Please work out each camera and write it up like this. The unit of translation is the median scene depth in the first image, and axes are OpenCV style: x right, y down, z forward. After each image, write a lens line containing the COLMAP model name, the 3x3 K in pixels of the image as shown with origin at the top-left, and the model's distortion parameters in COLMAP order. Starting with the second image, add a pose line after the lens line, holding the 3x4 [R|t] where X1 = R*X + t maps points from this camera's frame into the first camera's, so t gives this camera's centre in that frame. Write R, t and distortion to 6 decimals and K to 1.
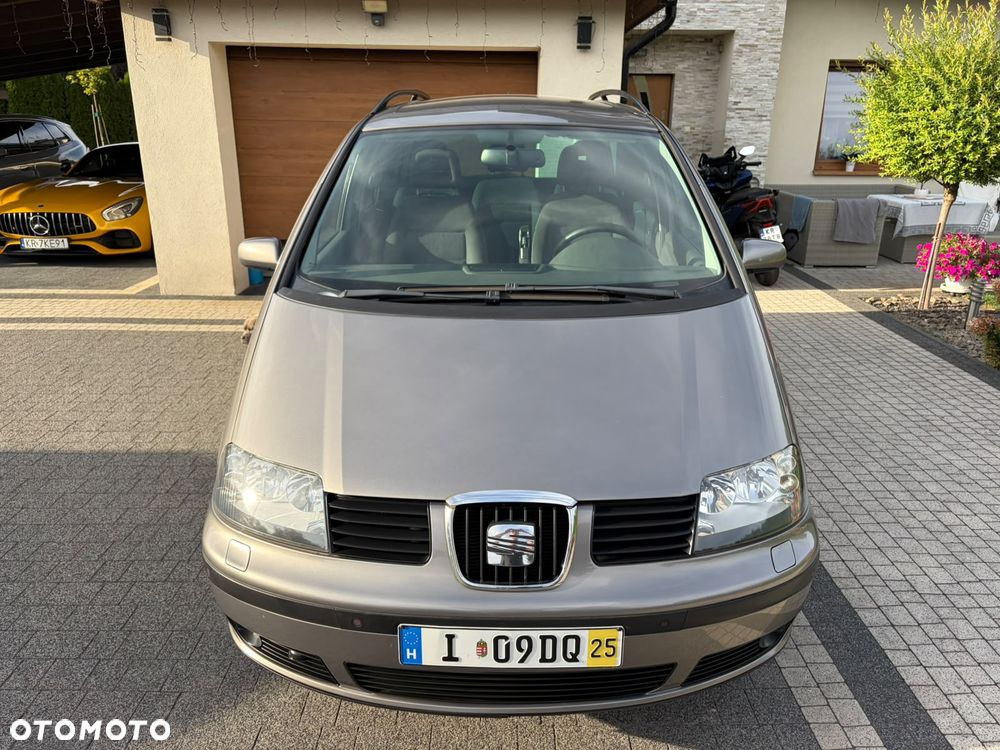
lens RADIAL K [[758.8, 0, 504.2], [0, 758.8, 380.7], [0, 0, 1]] dist [0.047697, -0.051589]
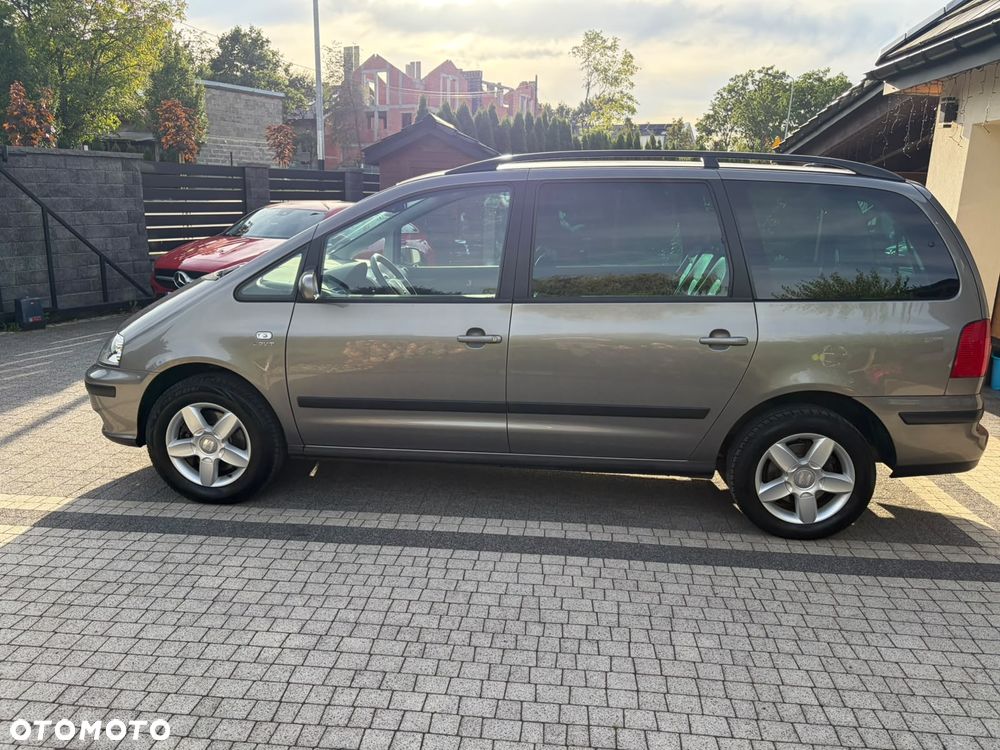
lens RADIAL K [[758.8, 0, 496.0], [0, 758.8, 375.7], [0, 0, 1]] dist [0.047697, -0.051589]
pose [[-0.108665, 0.223305, -0.968673, 1.702397], [-0.353463, 0.902084, 0.247605, -0.467902], [0.929115, 0.369296, -0.019095, 1.467423]]
